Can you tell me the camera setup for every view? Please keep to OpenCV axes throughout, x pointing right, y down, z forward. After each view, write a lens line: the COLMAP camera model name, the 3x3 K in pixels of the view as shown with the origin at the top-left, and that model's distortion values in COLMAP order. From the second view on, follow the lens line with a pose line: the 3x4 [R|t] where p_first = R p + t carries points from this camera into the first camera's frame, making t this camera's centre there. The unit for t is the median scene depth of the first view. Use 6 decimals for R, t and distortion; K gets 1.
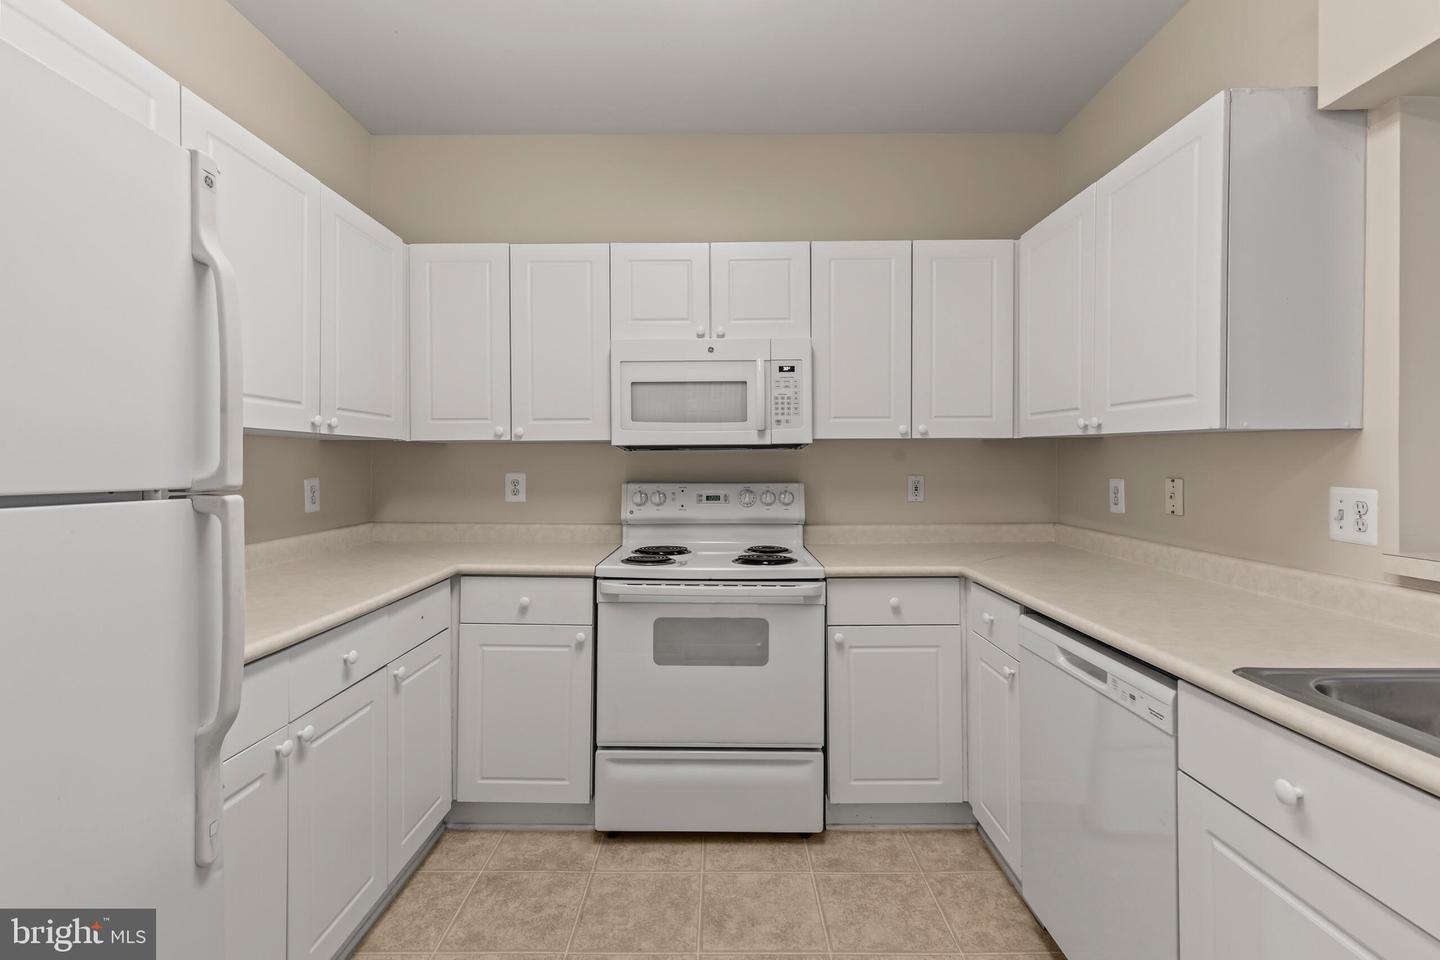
lens RADIAL K [[684.6, 0, 740.3], [0, 684.6, 457.2], [0, 0, 1]] dist [0.002055, -0.000412]
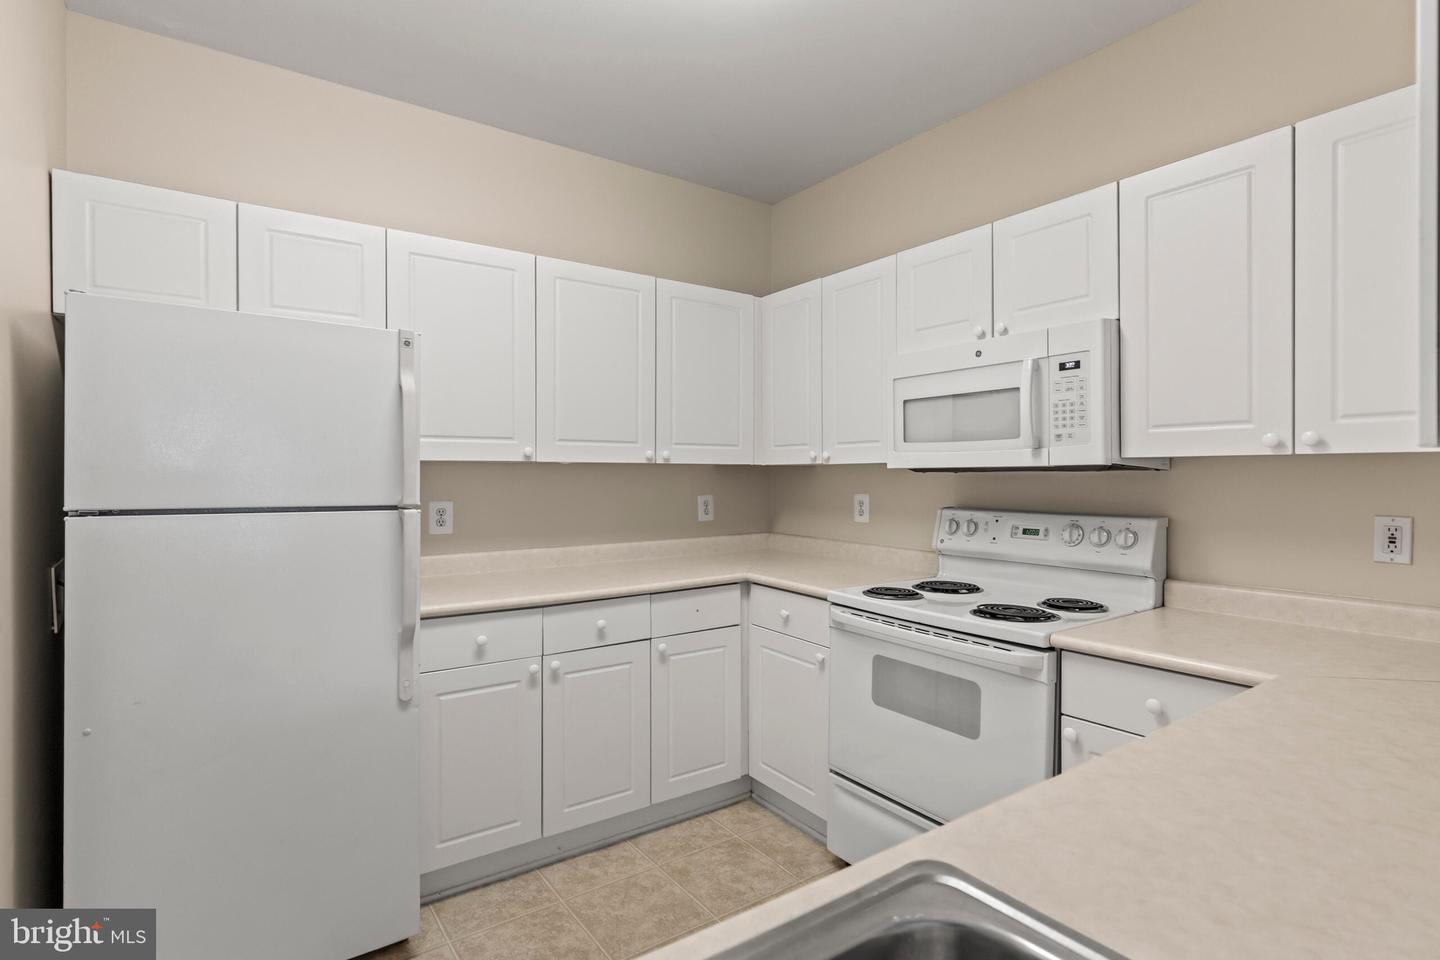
lens RADIAL K [[718.5, 0, 654.3], [0, 718.5, 479.3], [0, 0, 1]] dist [-0.001302, -0.000473]
pose [[0.536576, 0.007347, -0.843820, 0.486649], [0.007367, 0.999883, 0.013391, -0.018470], [0.843820, -0.013401, 0.536459, 0.195085]]
